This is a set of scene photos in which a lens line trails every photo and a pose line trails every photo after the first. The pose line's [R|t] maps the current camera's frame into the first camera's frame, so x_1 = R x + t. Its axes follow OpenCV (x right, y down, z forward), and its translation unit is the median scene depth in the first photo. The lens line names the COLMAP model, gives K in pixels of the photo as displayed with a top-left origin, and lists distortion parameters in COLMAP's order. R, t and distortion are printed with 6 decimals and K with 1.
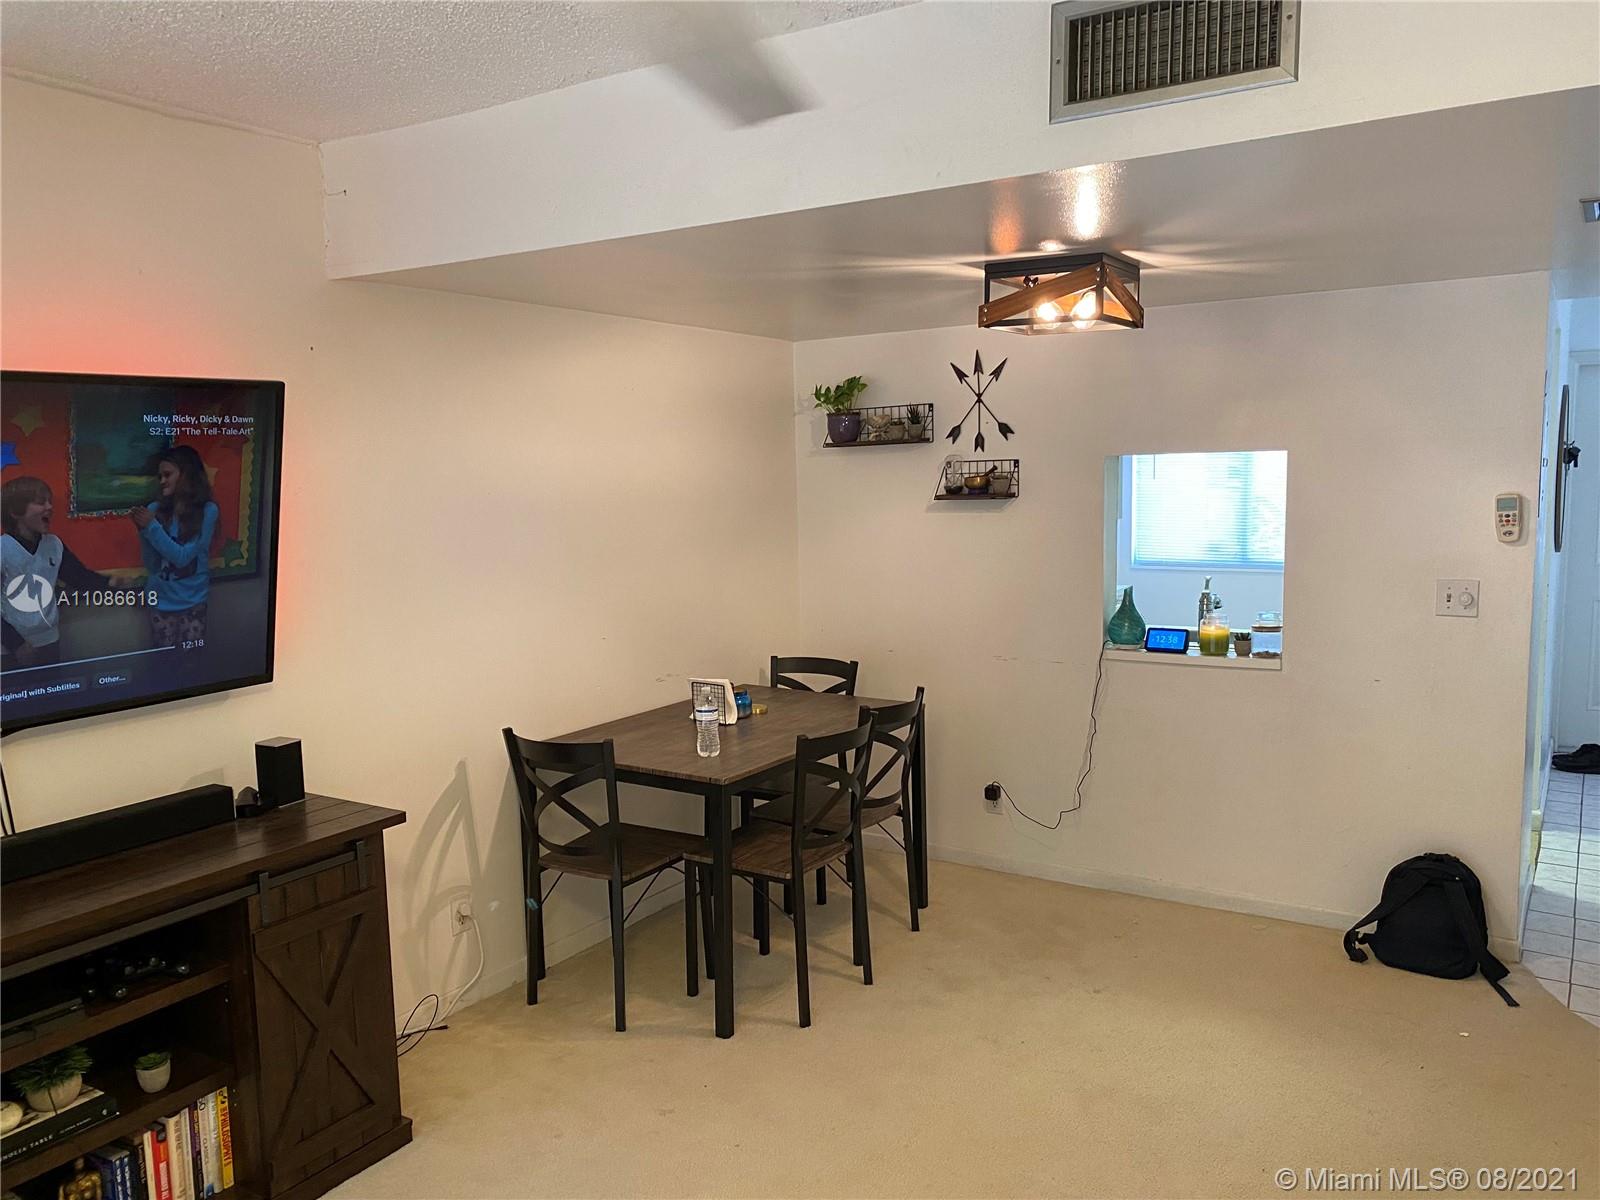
lens RADIAL K [[1234.3, 0, 794.8], [0, 1234.3, 629.3], [0, 0, 1]] dist [0.120467, -0.178834]
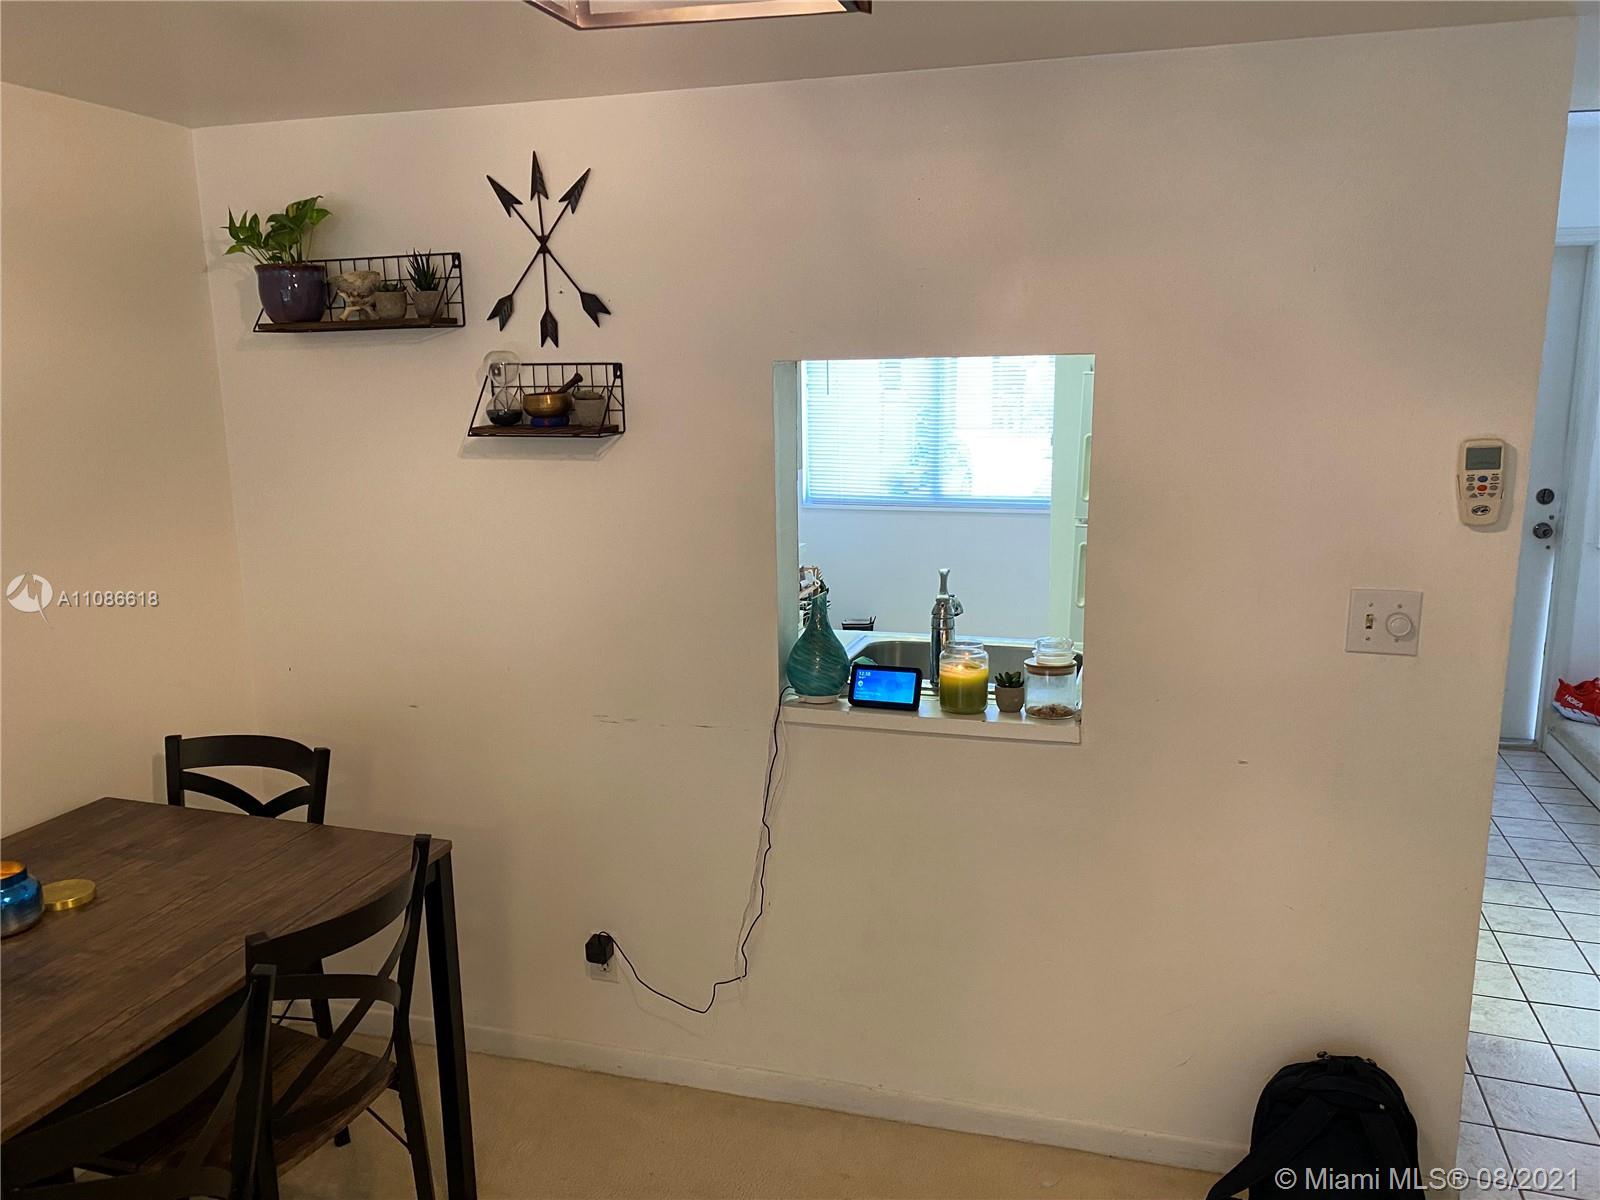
lens RADIAL K [[1234.3, 0, 794.8], [0, 1234.3, 629.3], [0, 0, 1]] dist [0.120467, -0.178834]
pose [[0.963673, -0.044488, 0.263354, 0.107732], [0.024507, 0.996599, 0.078676, -0.063115], [-0.265959, -0.069364, 0.961486, 0.458802]]
